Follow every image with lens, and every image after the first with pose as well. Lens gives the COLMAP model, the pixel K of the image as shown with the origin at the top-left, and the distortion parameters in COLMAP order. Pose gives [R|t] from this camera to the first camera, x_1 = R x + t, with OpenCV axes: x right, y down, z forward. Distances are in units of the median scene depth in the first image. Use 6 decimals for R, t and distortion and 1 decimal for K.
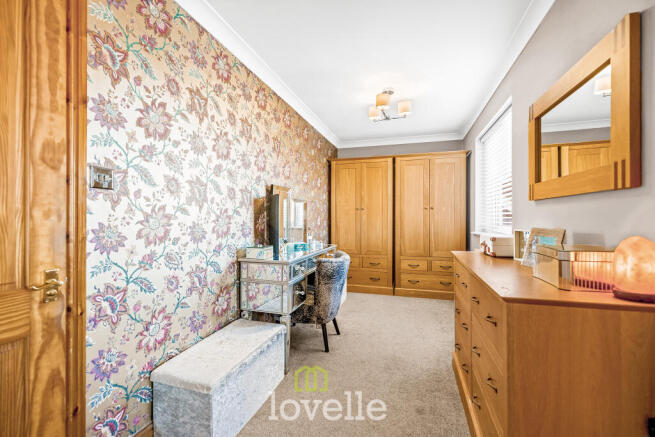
lens RADIAL K [[282.1, 0, 327.5], [0, 282.1, 218.5], [0, 0, 1]] dist [-0.000084, 0.000136]
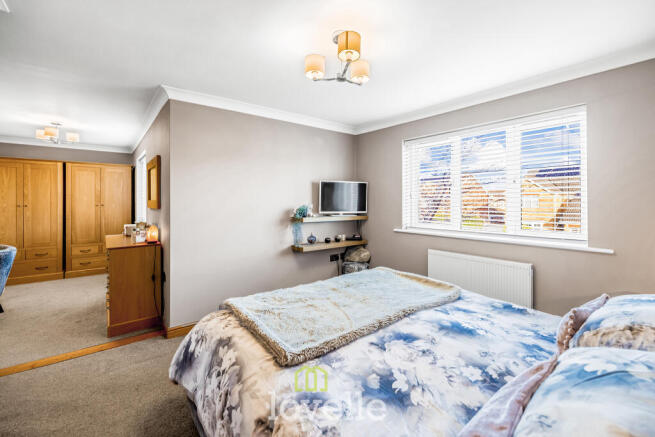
lens RADIAL K [[279.5, 0, 328.4], [0, 279.5, 201.4], [0, 0, 1]] dist [0.000072, 0.000068]
pose [[0.562095, 0.001997, 0.827070, -0.115166], [0.001967, 0.999991, -0.003752, -0.046110], [-0.827070, 0.003736, 0.562086, -0.592046]]
